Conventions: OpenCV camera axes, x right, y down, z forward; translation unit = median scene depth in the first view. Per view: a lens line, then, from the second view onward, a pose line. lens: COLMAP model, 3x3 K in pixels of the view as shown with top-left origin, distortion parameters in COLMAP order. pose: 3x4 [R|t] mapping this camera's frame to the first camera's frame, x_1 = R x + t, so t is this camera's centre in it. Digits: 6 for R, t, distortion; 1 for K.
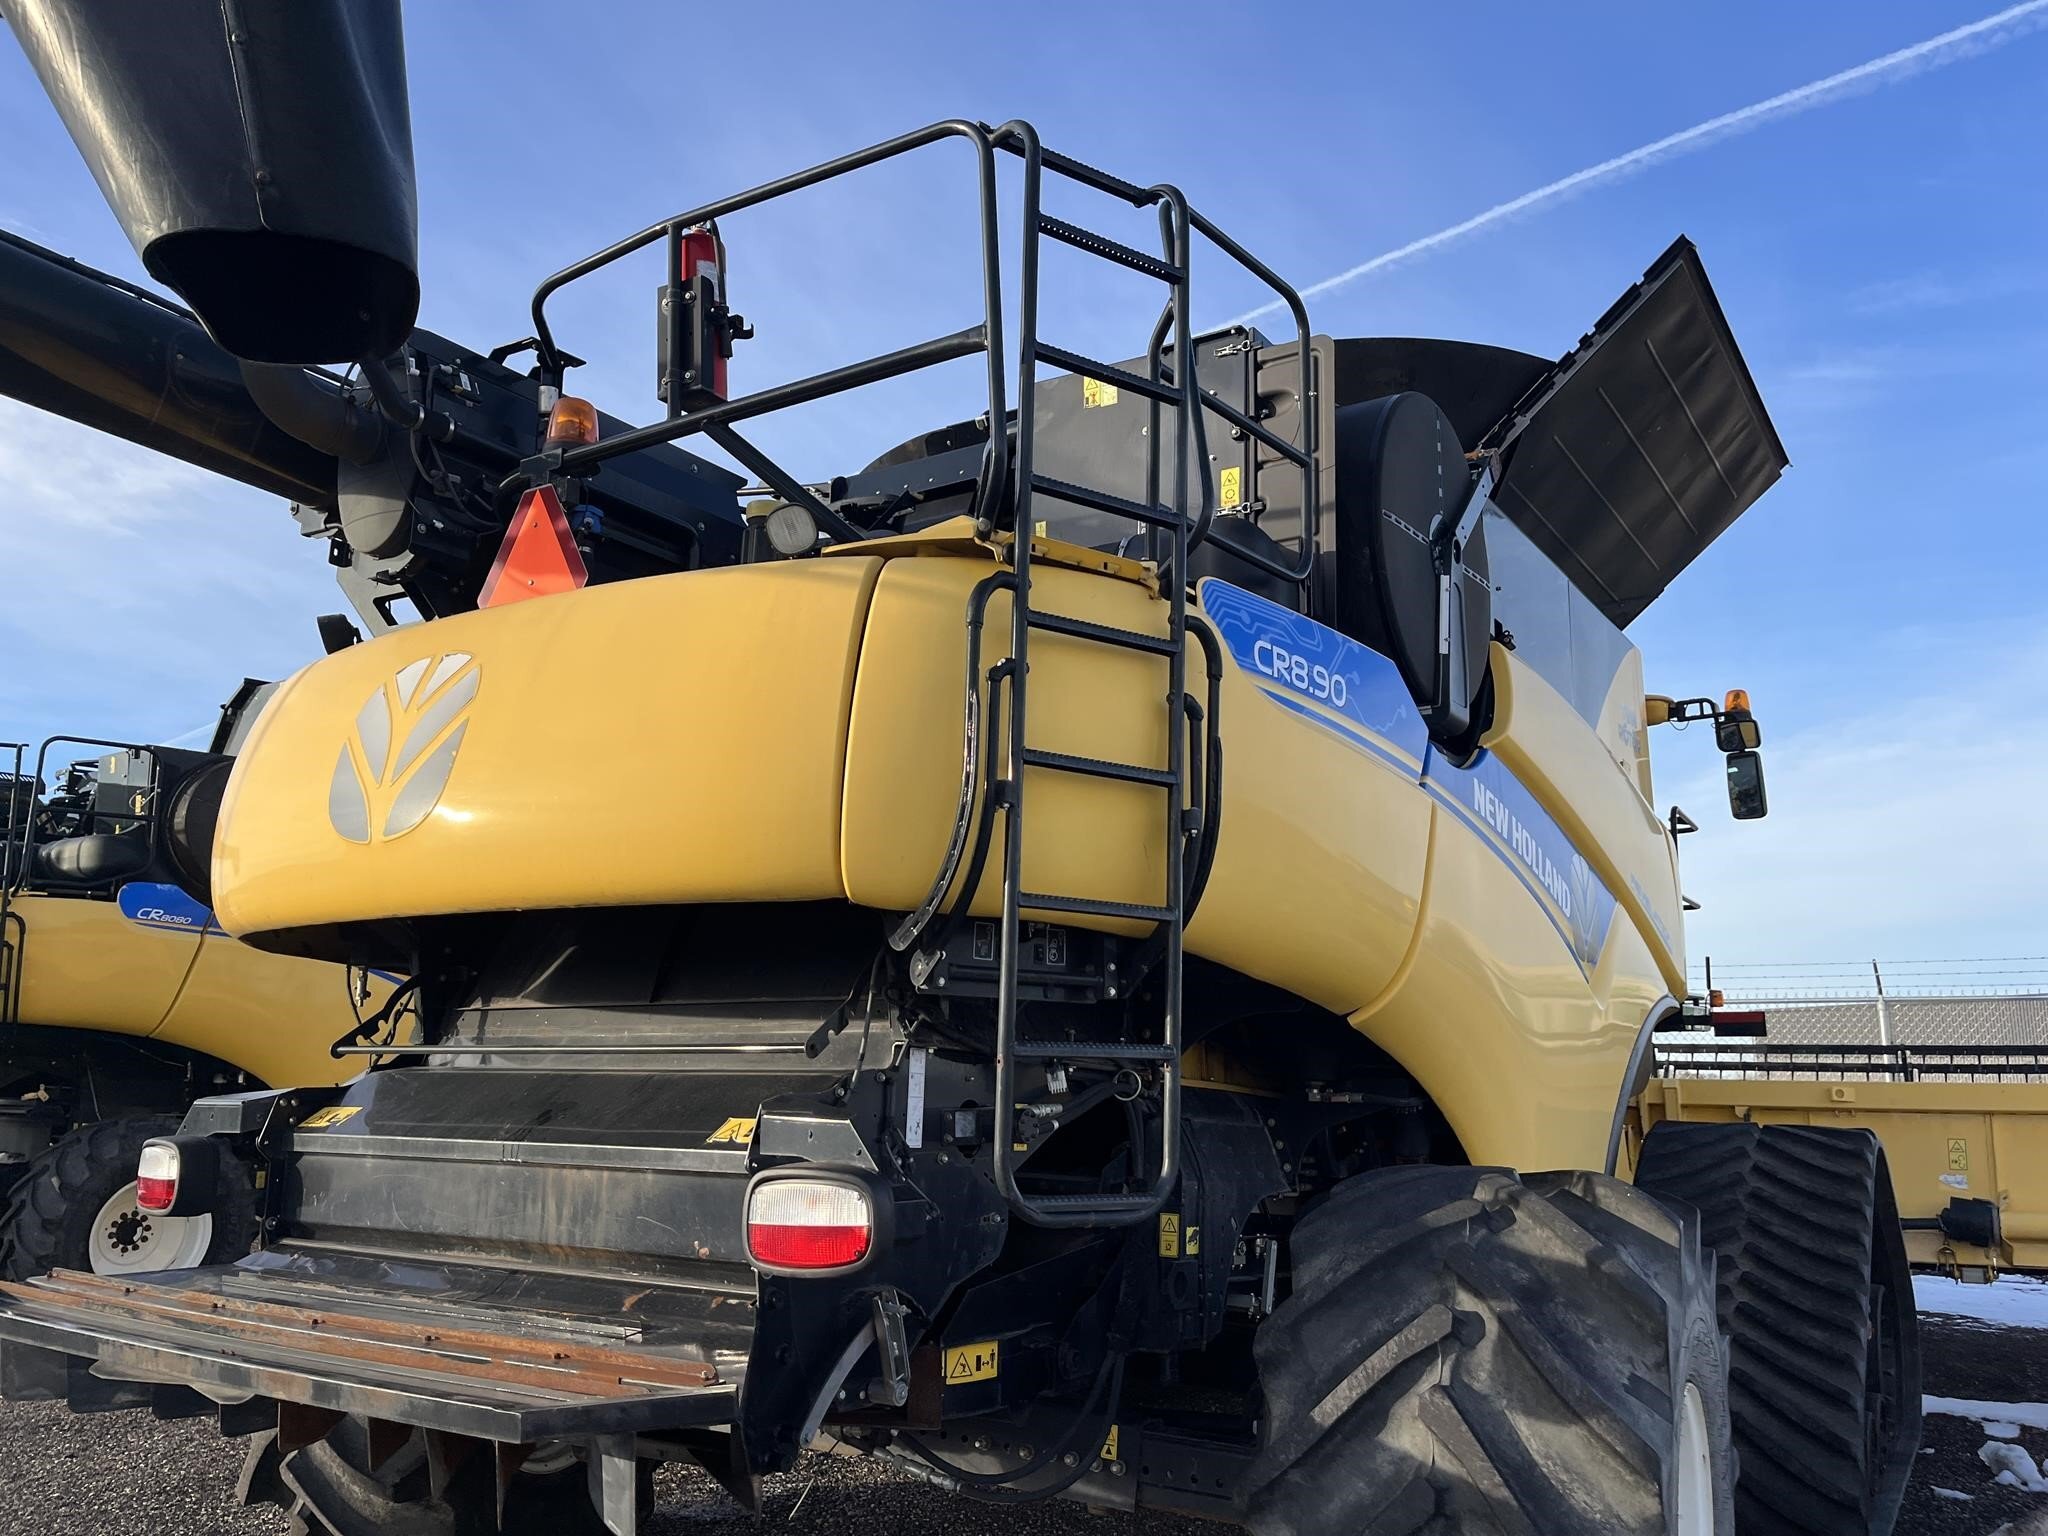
lens RADIAL K [[1524.7, 0, 1034.5], [0, 1524.7, 772.4], [0, 0, 1]] dist [0.105526, -0.140860]
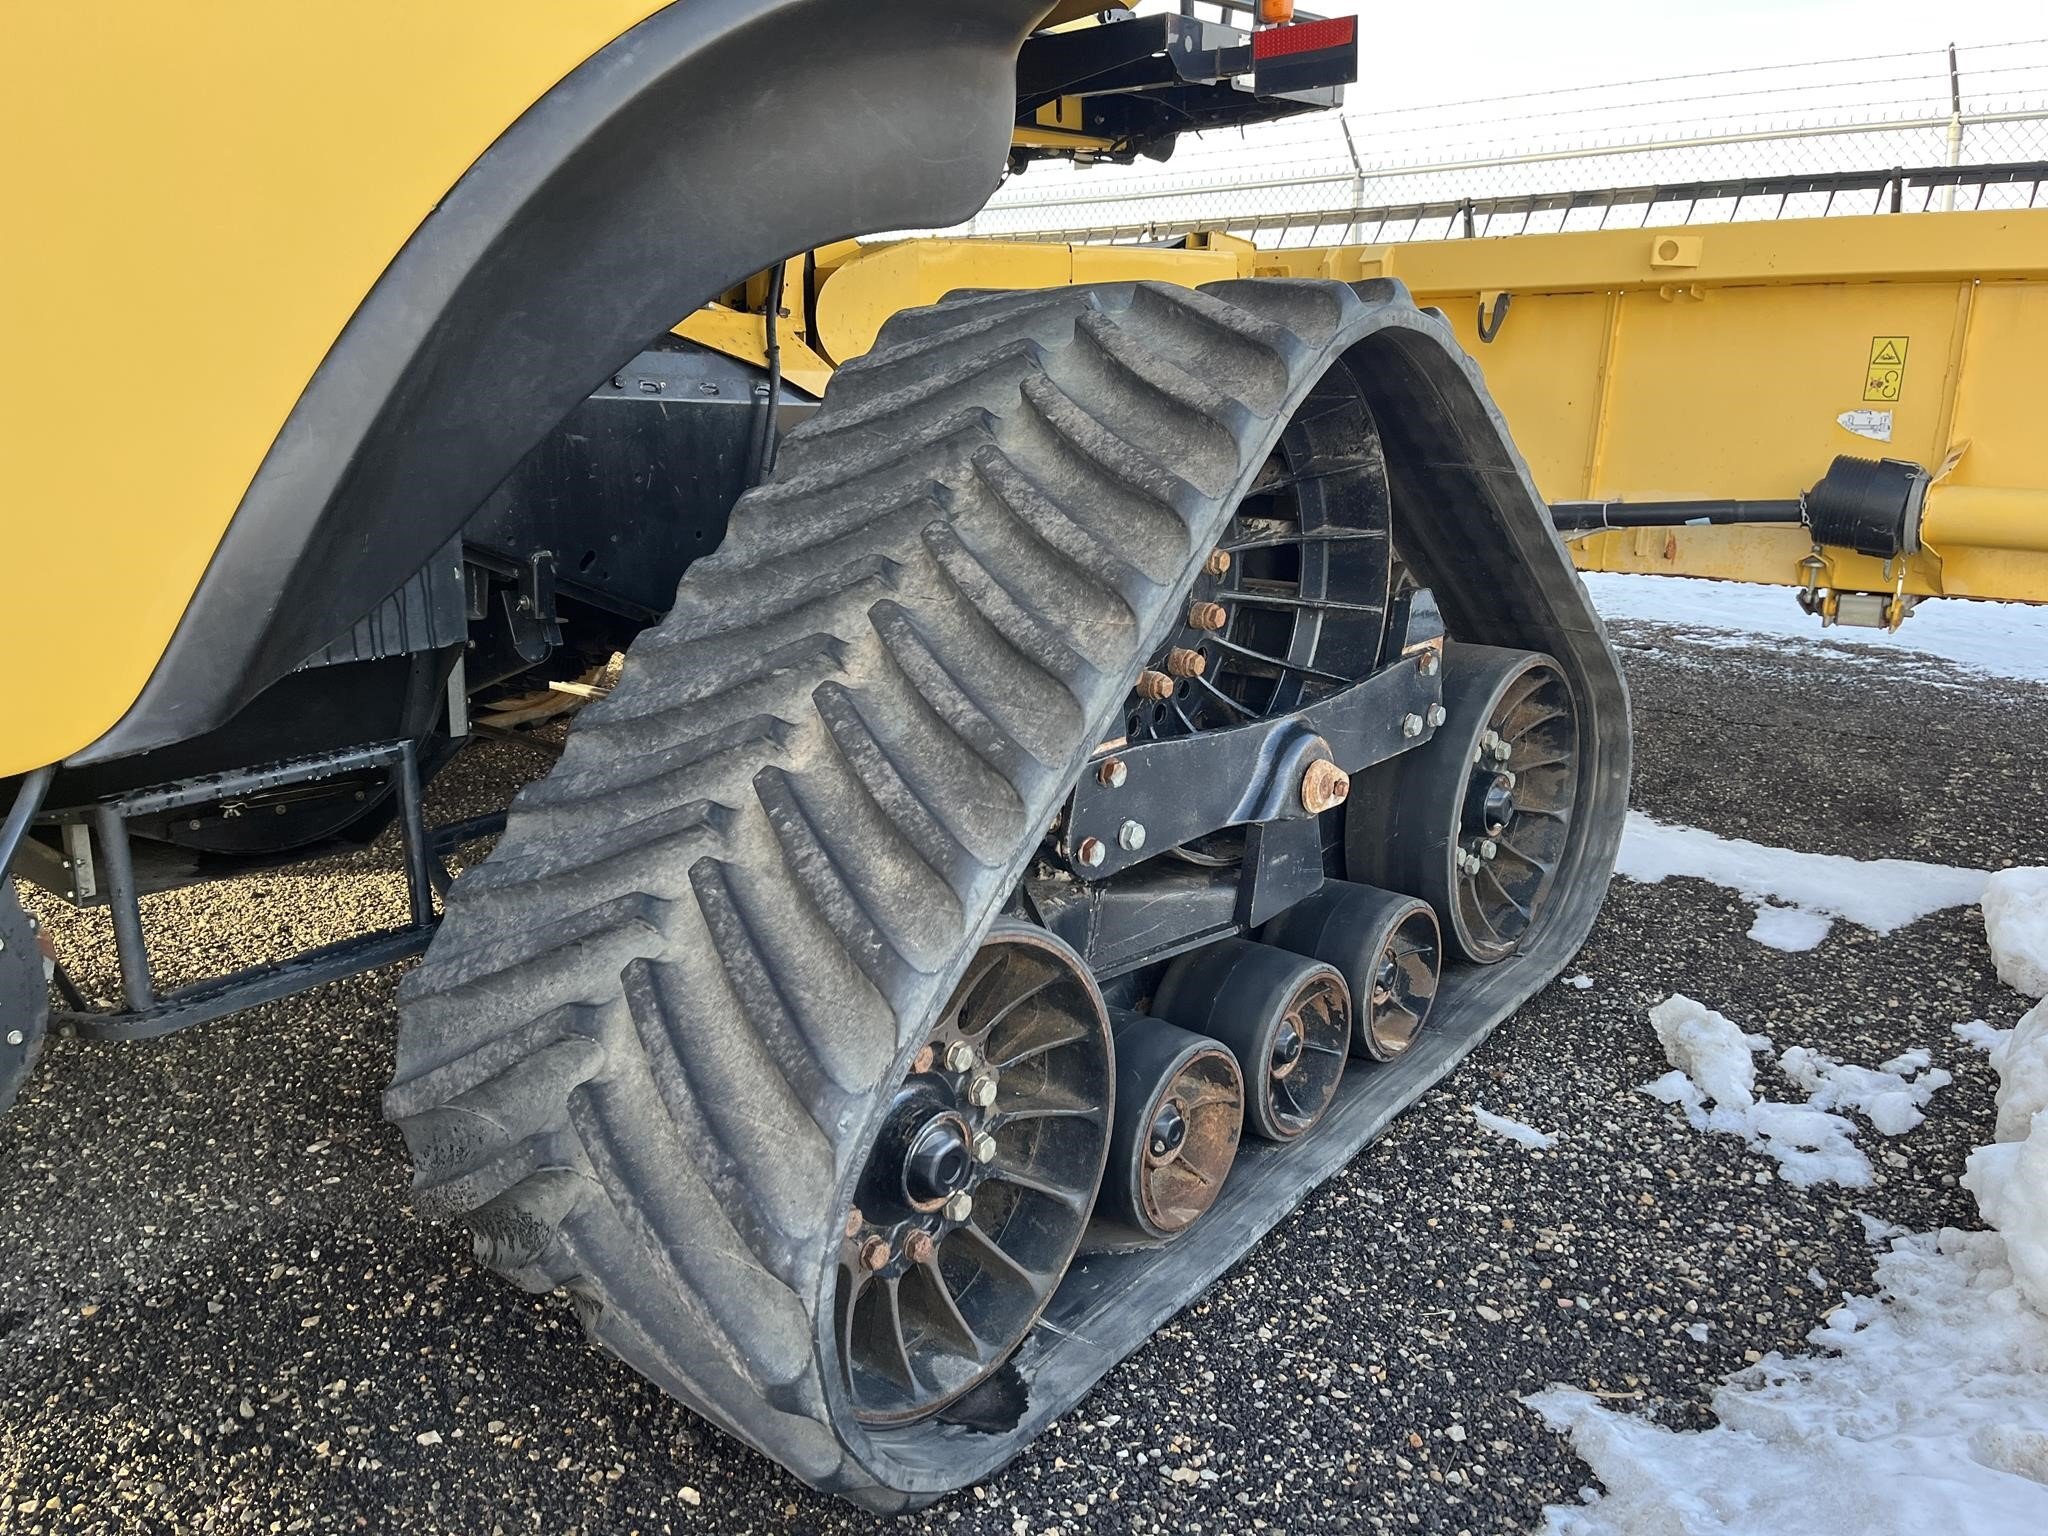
lens RADIAL K [[1524.7, 0, 1034.5], [0, 1524.7, 772.4], [0, 0, 1]] dist [0.105526, -0.140860]
pose [[0.992735, 0.005499, -0.120198, 0.397777], [0.048075, 0.897625, 0.438130, 0.136586], [0.110302, -0.440726, 0.890839, 0.495428]]
